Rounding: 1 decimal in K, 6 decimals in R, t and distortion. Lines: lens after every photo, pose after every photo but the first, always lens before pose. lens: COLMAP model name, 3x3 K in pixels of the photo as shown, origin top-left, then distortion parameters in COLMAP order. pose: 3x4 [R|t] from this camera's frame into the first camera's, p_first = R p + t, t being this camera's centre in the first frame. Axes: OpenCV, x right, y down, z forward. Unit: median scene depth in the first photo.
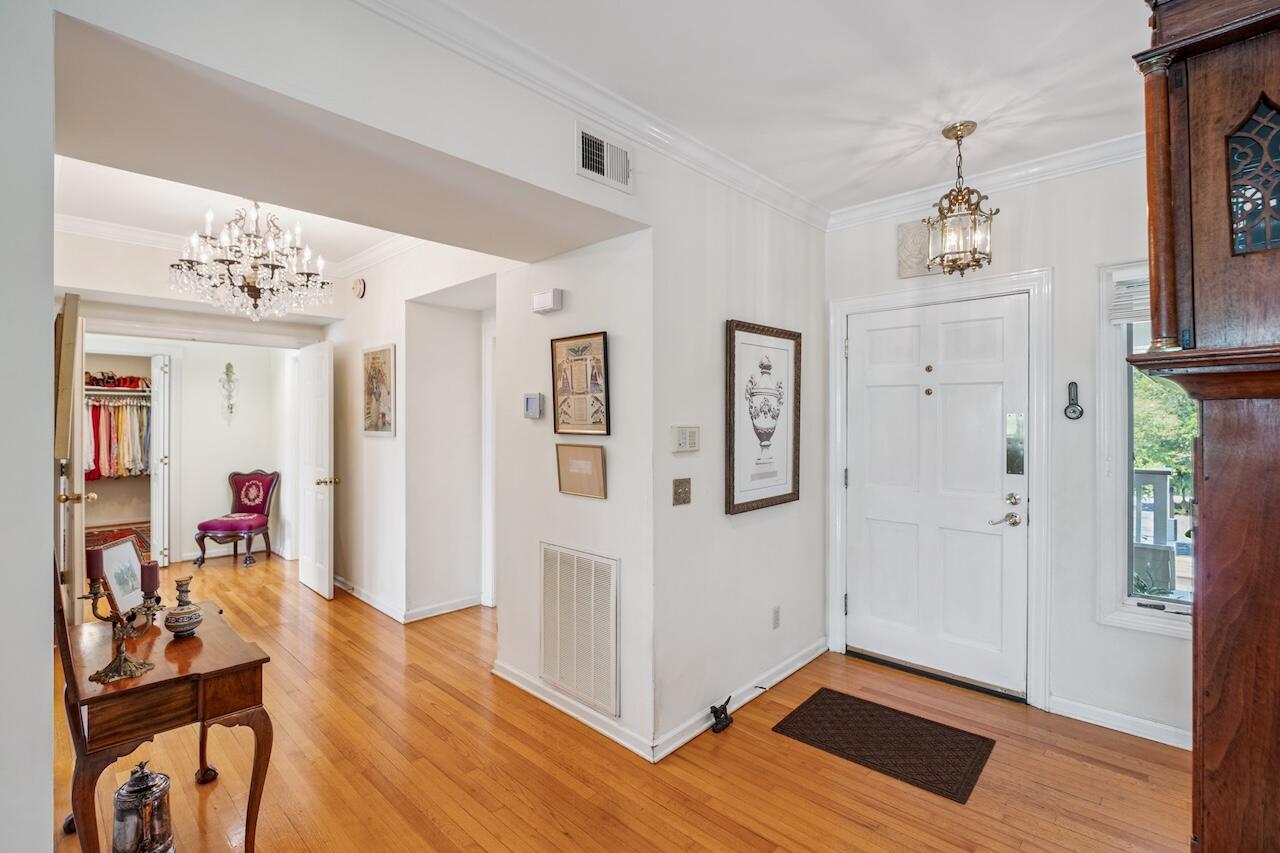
lens RADIAL K [[598.8, 0, 629.8], [0, 598.8, 425.9], [0, 0, 1]] dist [-0.003924, -0.000589]
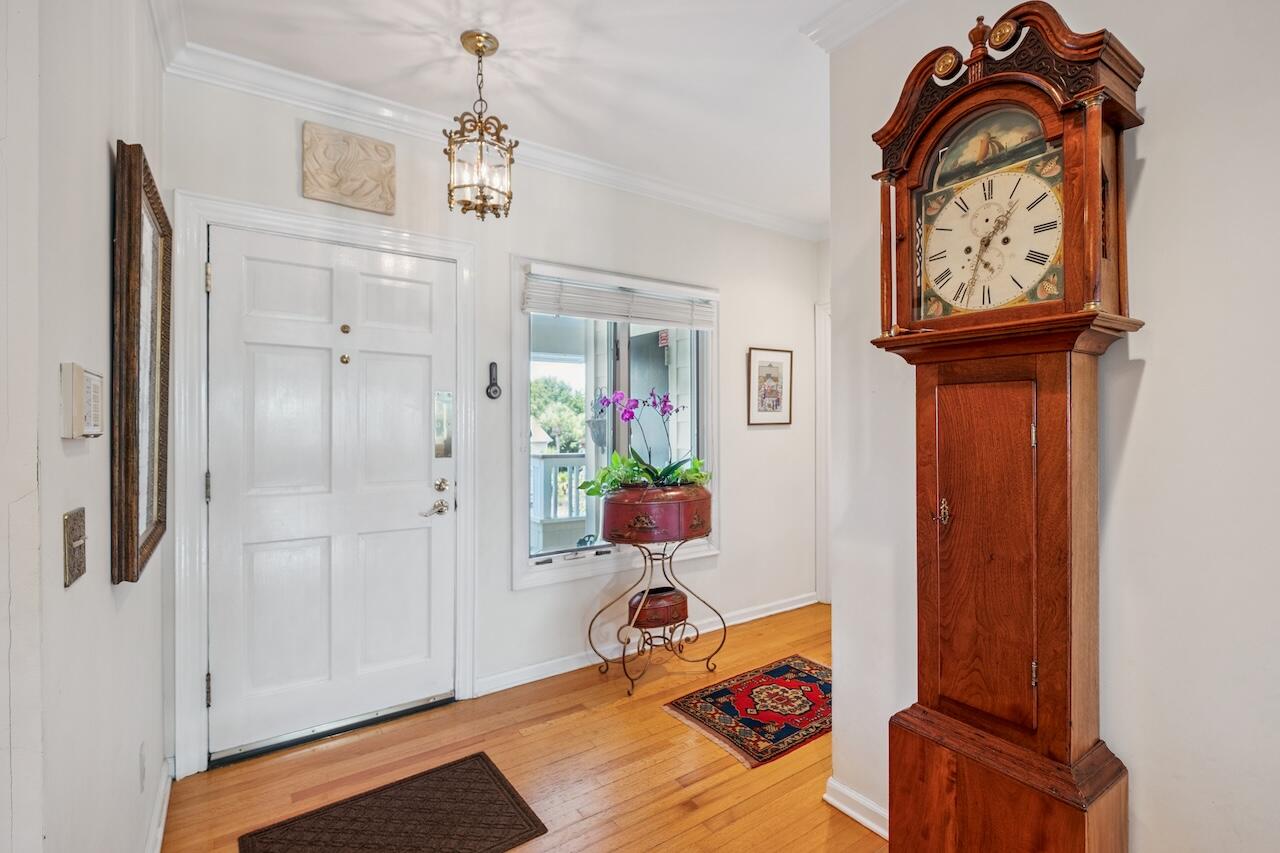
lens RADIAL K [[598.8, 0, 634.4], [0, 598.8, 432.9], [0, 0, 1]] dist [-0.003924, -0.000589]
pose [[0.178405, -0.015469, 0.983836, -0.205325], [0.013998, 0.999815, 0.013182, 0.034915], [-0.983858, 0.011420, 0.178588, 0.551170]]
